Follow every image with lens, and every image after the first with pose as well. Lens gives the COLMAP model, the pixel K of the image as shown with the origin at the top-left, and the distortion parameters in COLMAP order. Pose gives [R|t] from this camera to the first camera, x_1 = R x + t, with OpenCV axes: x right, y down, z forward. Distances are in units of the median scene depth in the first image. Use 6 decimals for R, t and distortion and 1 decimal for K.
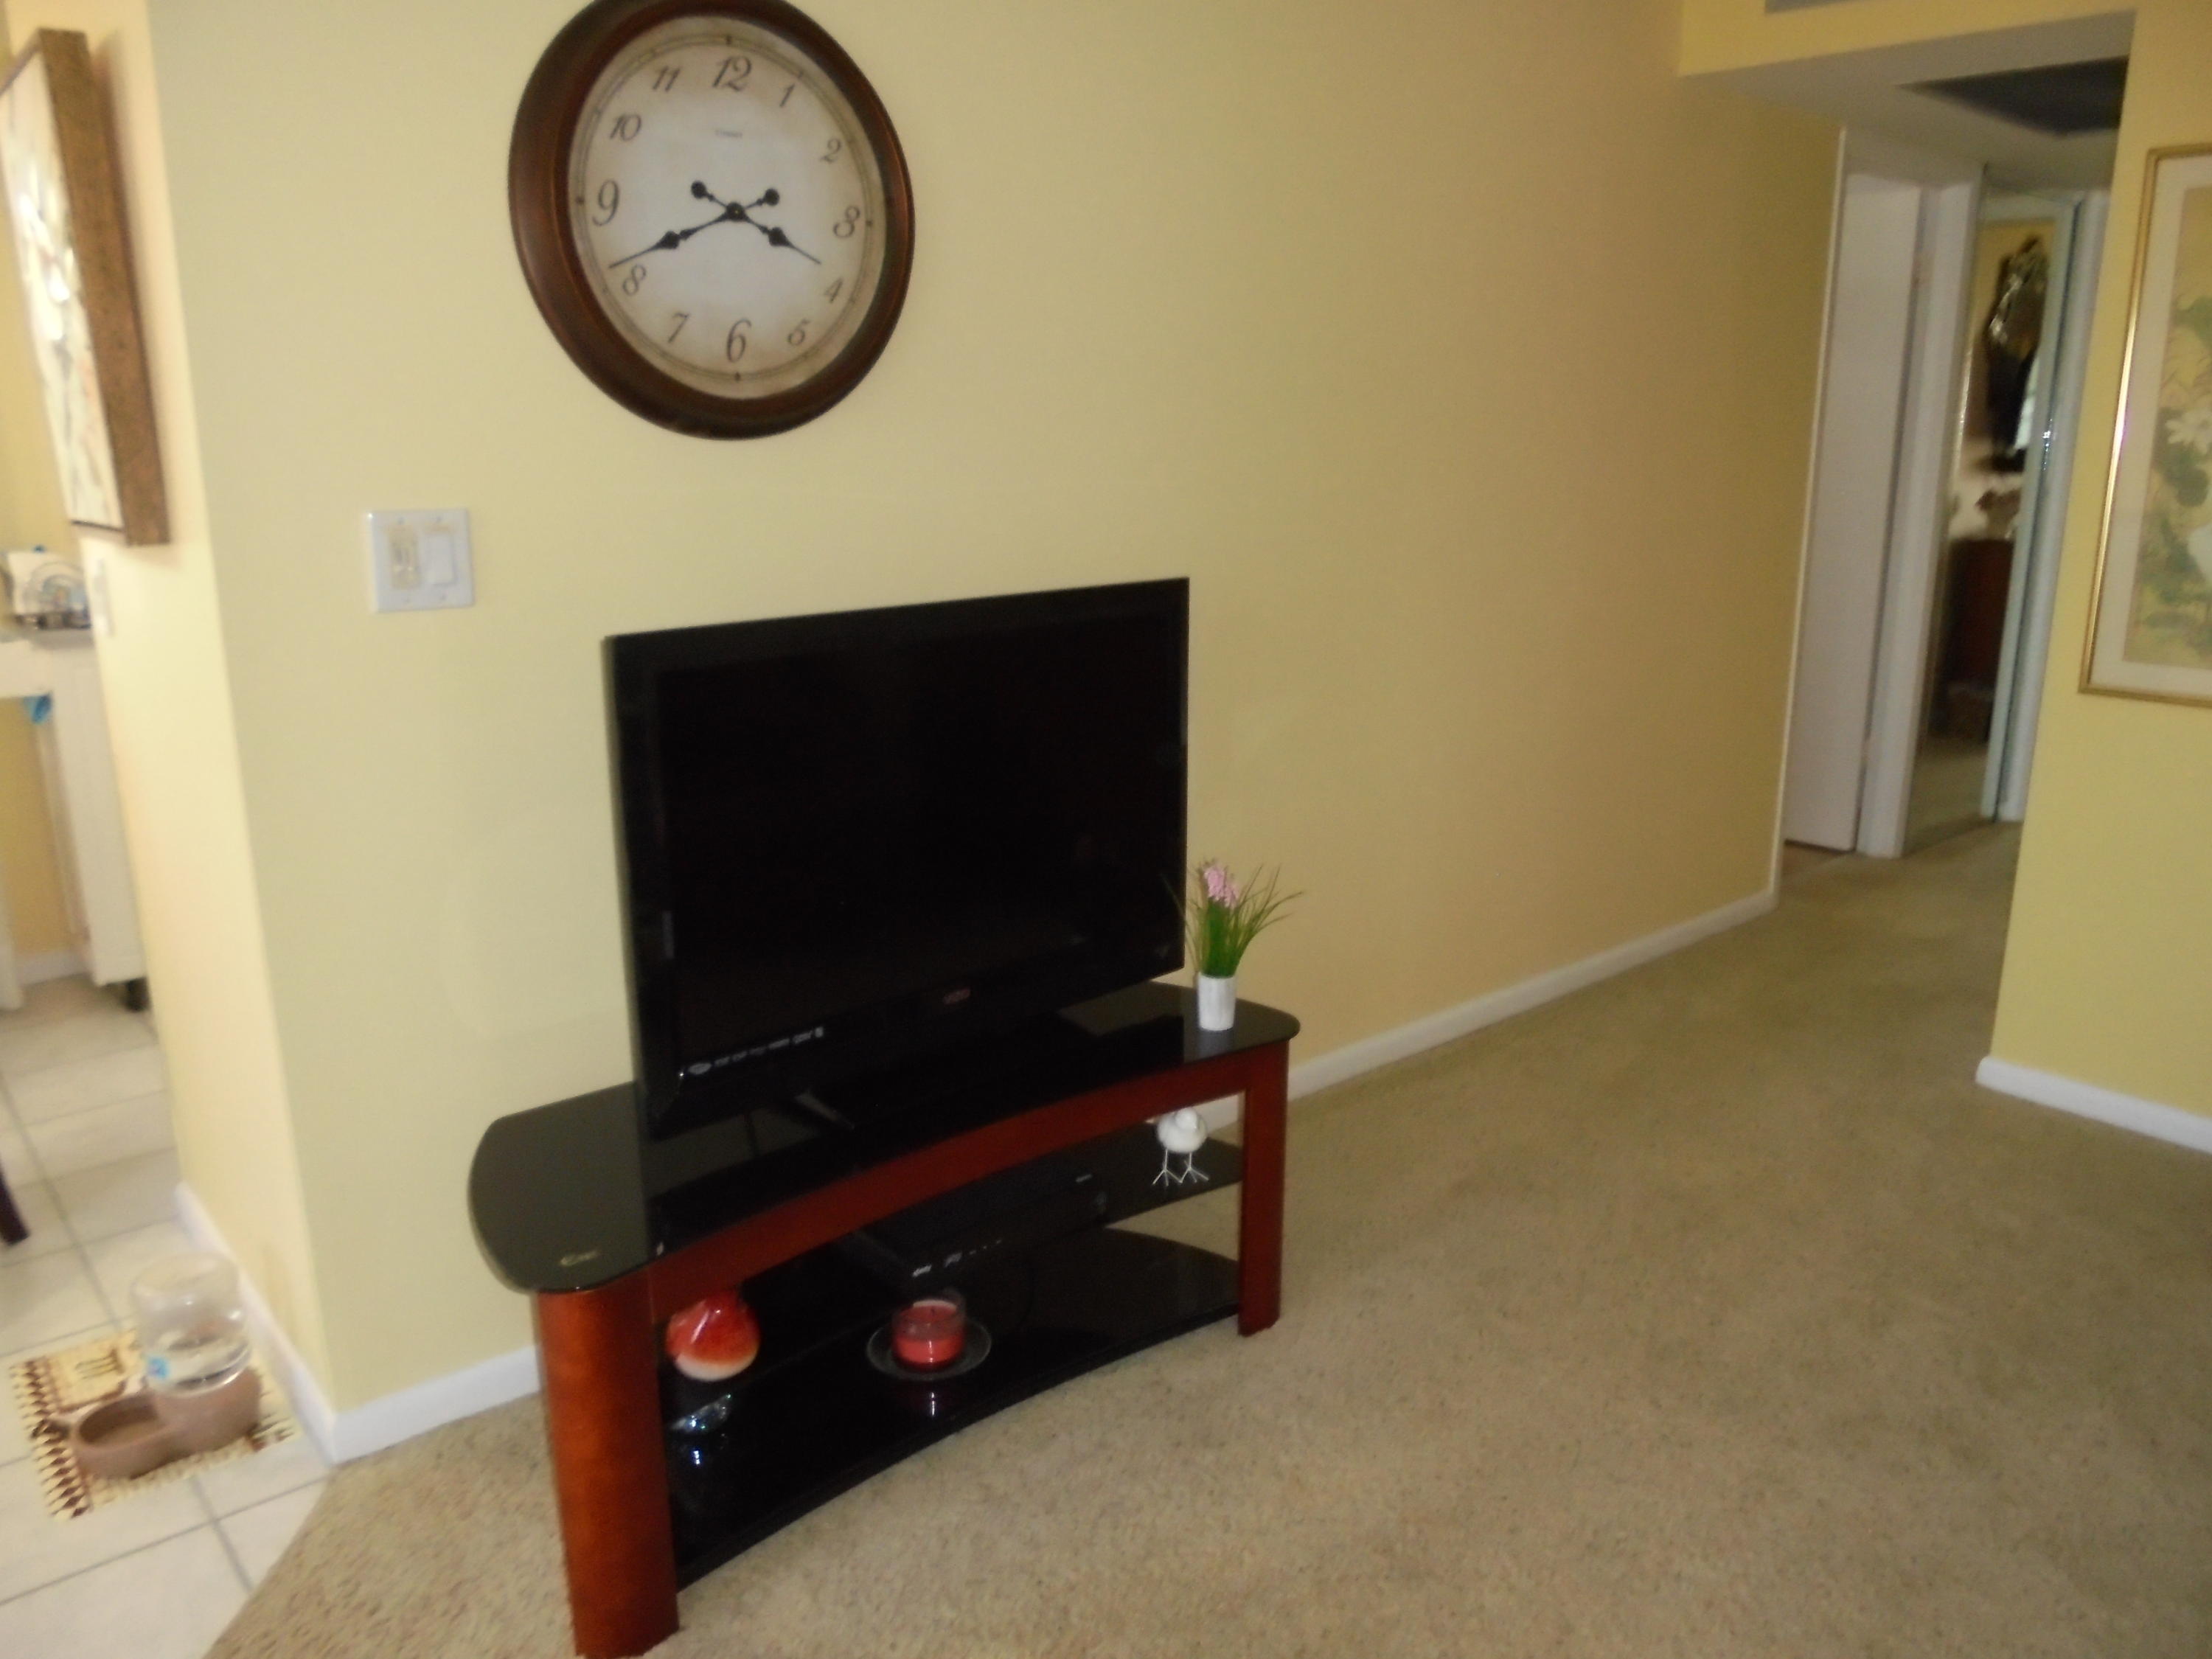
lens RADIAL K [[1656.6, 0, 1106.0], [0, 1656.6, 829.5], [0, 0, 1]] dist [-0.138868, 0.089460]
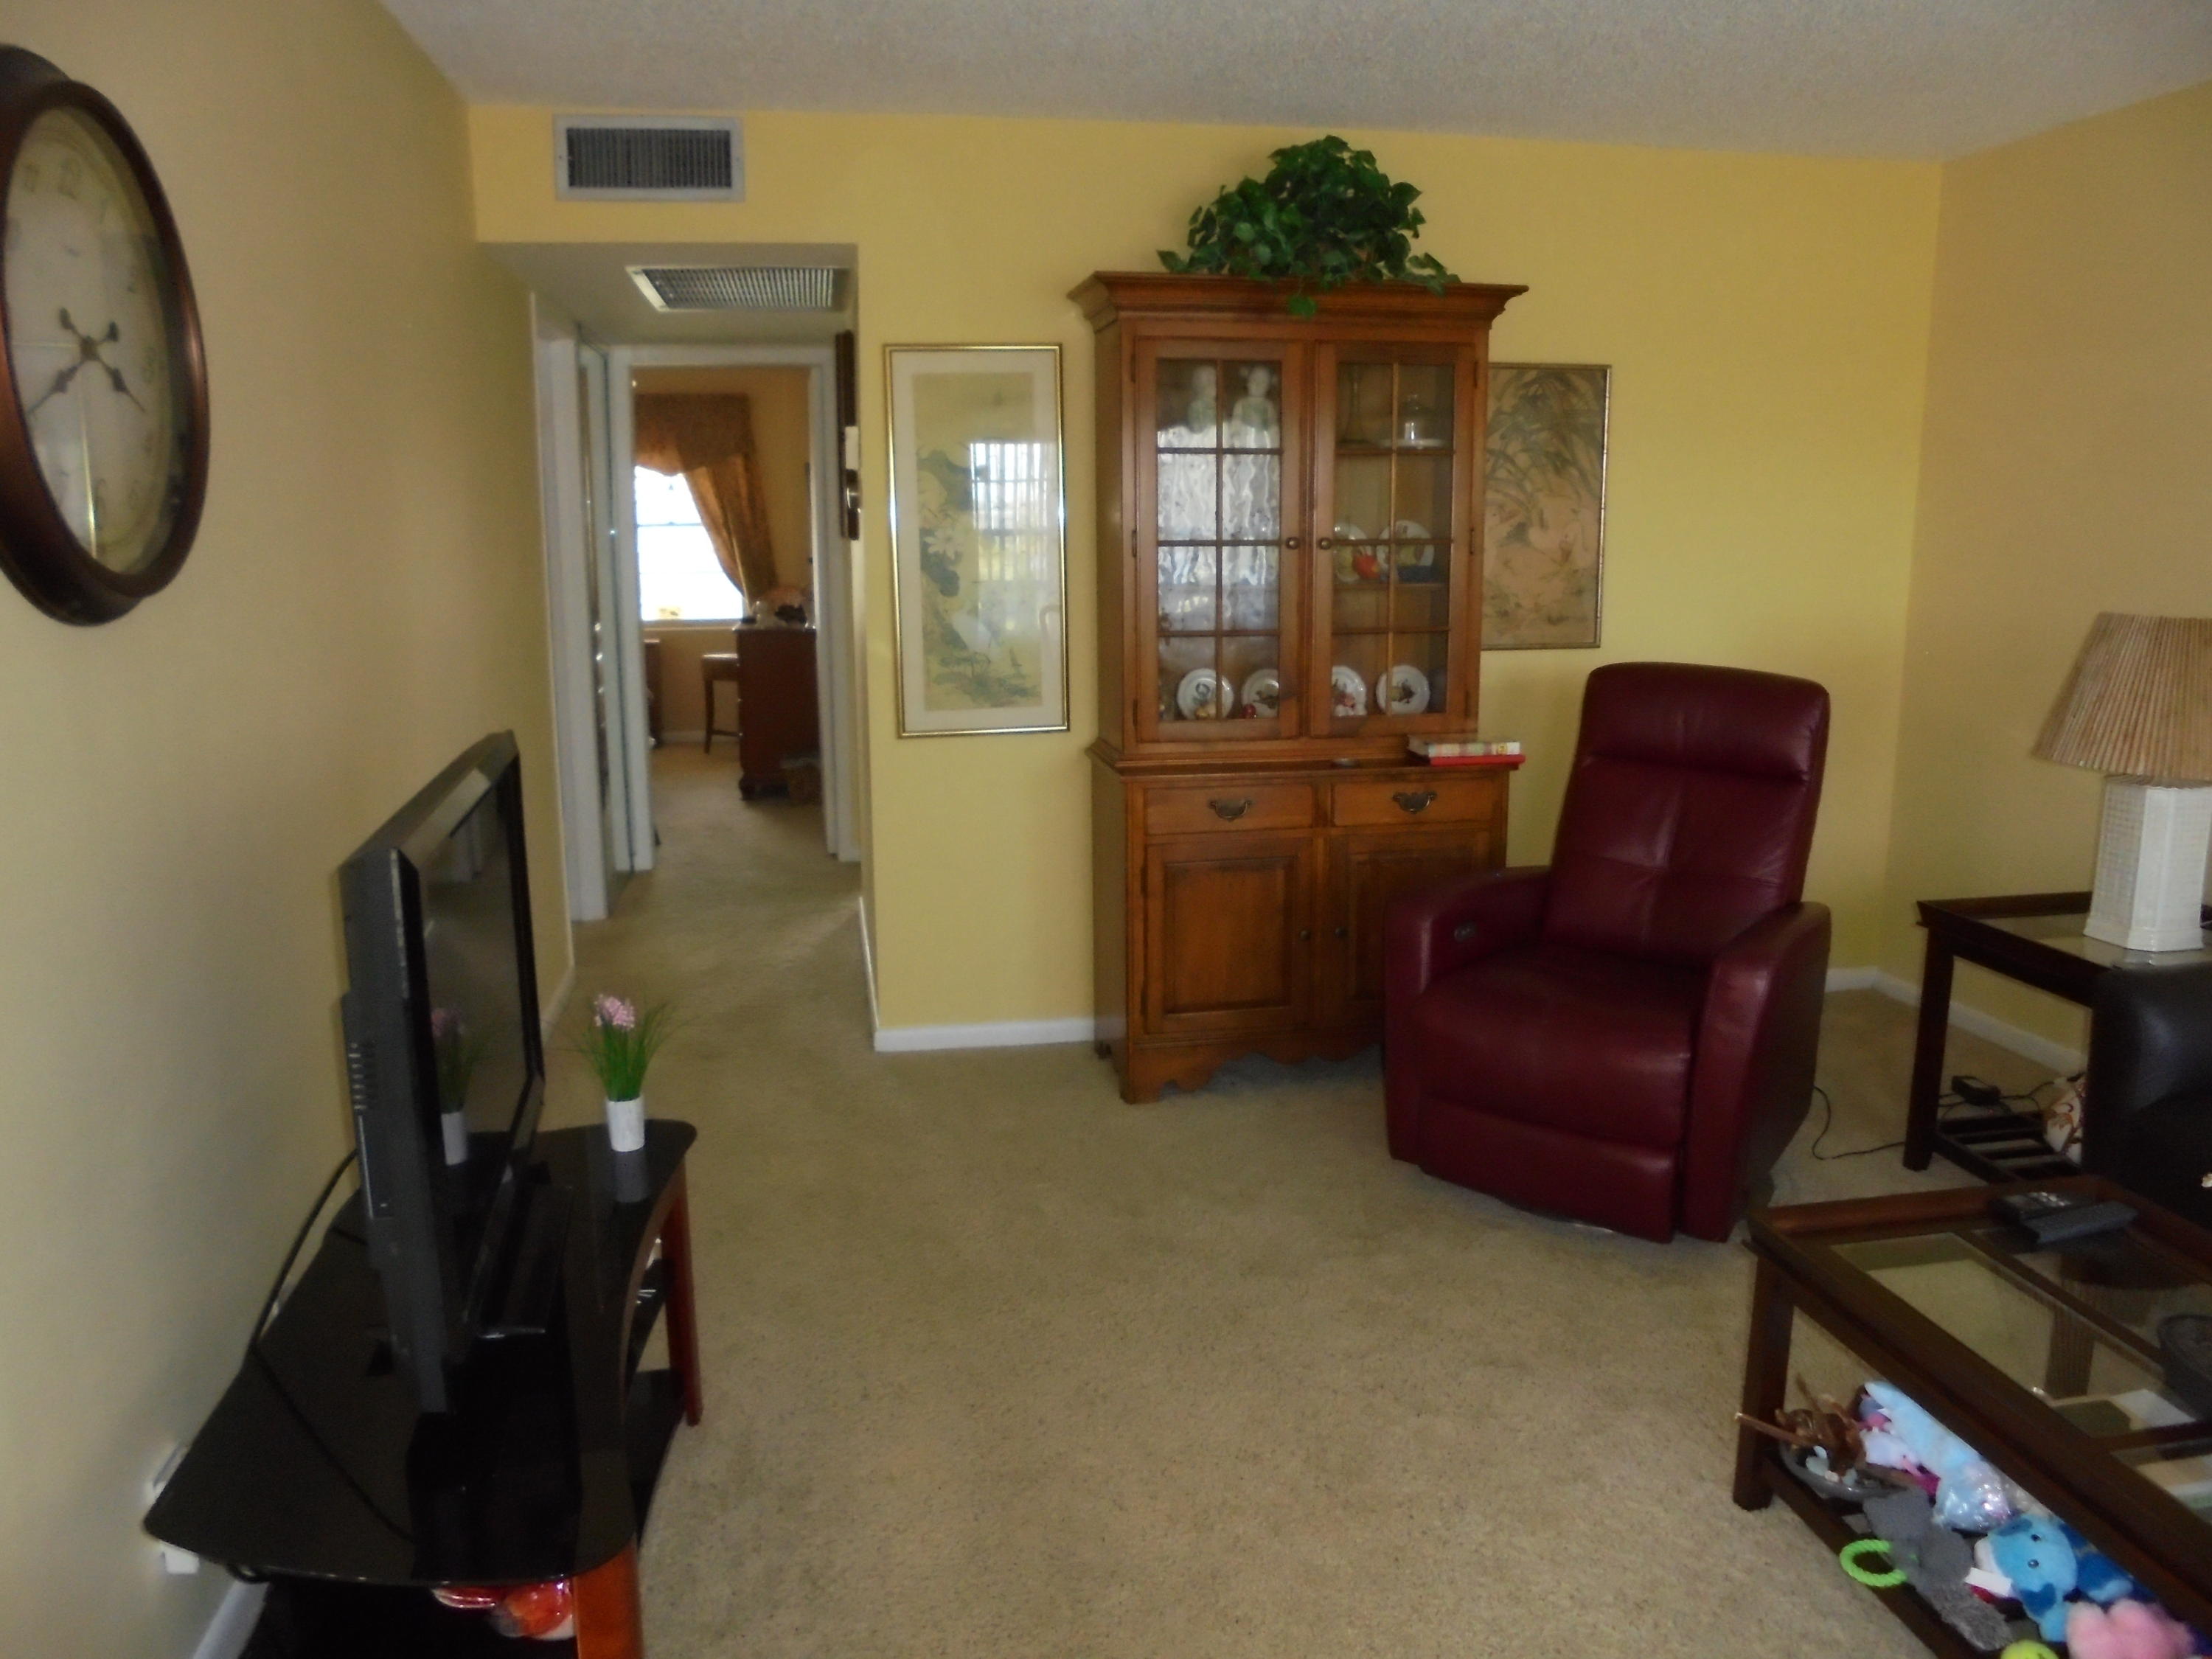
lens RADIAL K [[1647.5, 0, 1106.0], [0, 1647.5, 829.5], [0, 0, 1]] dist [-0.137696, 0.139273]
pose [[0.520577, -0.165731, 0.837576, -0.493424], [0.216954, 0.974459, 0.057973, -0.058452], [-0.825791, 0.151536, 0.543237, 0.128546]]
